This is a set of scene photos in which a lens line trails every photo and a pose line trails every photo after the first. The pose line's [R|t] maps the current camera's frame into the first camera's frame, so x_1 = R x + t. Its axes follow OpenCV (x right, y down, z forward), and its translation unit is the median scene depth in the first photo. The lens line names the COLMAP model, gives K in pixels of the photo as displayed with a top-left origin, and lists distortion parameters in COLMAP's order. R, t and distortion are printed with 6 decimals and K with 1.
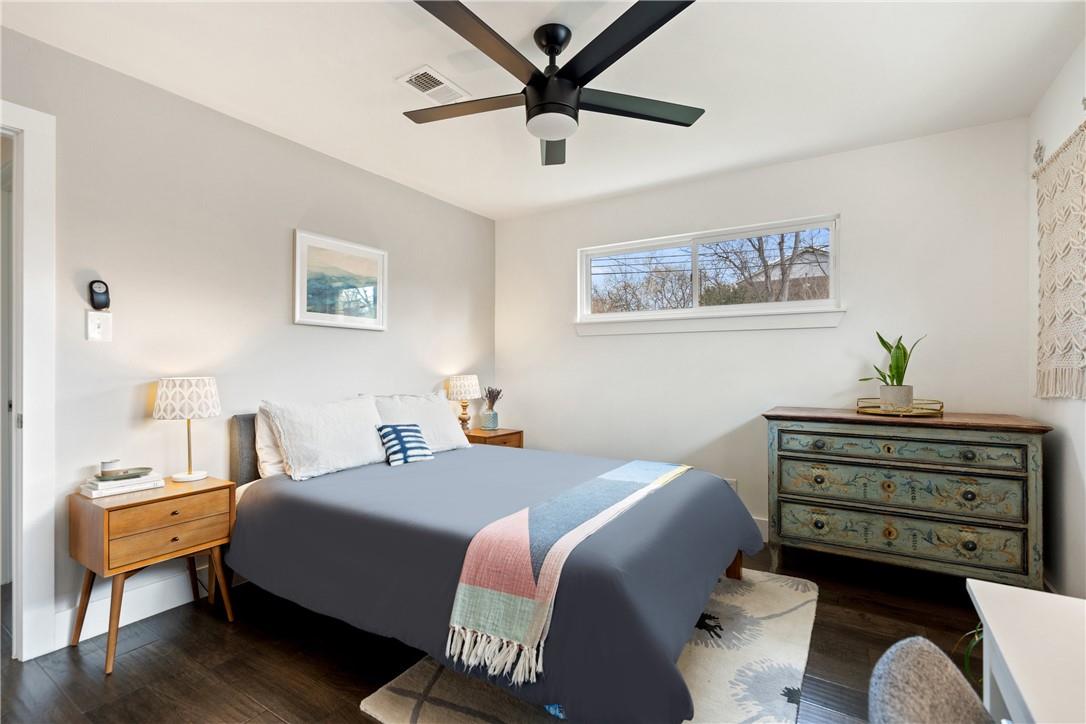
lens RADIAL K [[507.1, 0, 542.7], [0, 507.1, 357.0], [0, 0, 1]] dist [-0.000506, 0.000255]
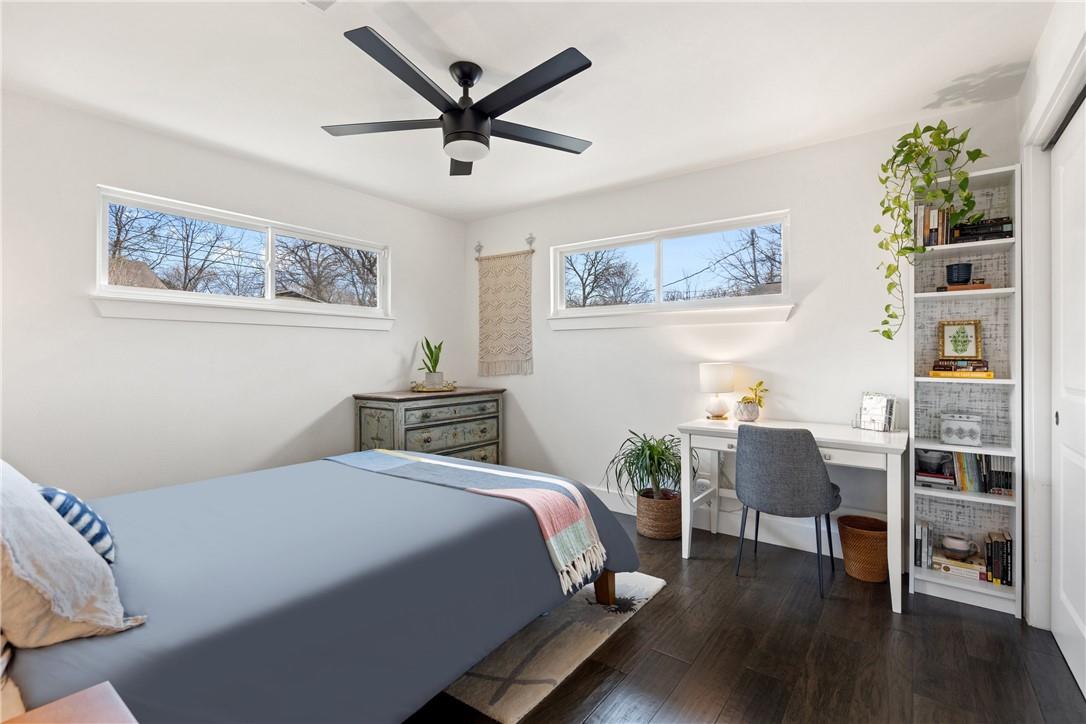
lens RADIAL K [[507.1, 0, 542.7], [0, 507.1, 357.0], [0, 0, 1]] dist [-0.000506, 0.000255]
pose [[0.070452, -0.002951, 0.997511, -0.928819], [-0.016582, 0.999854, 0.004129, -0.002704], [-0.997377, -0.016832, 0.070392, 0.631531]]
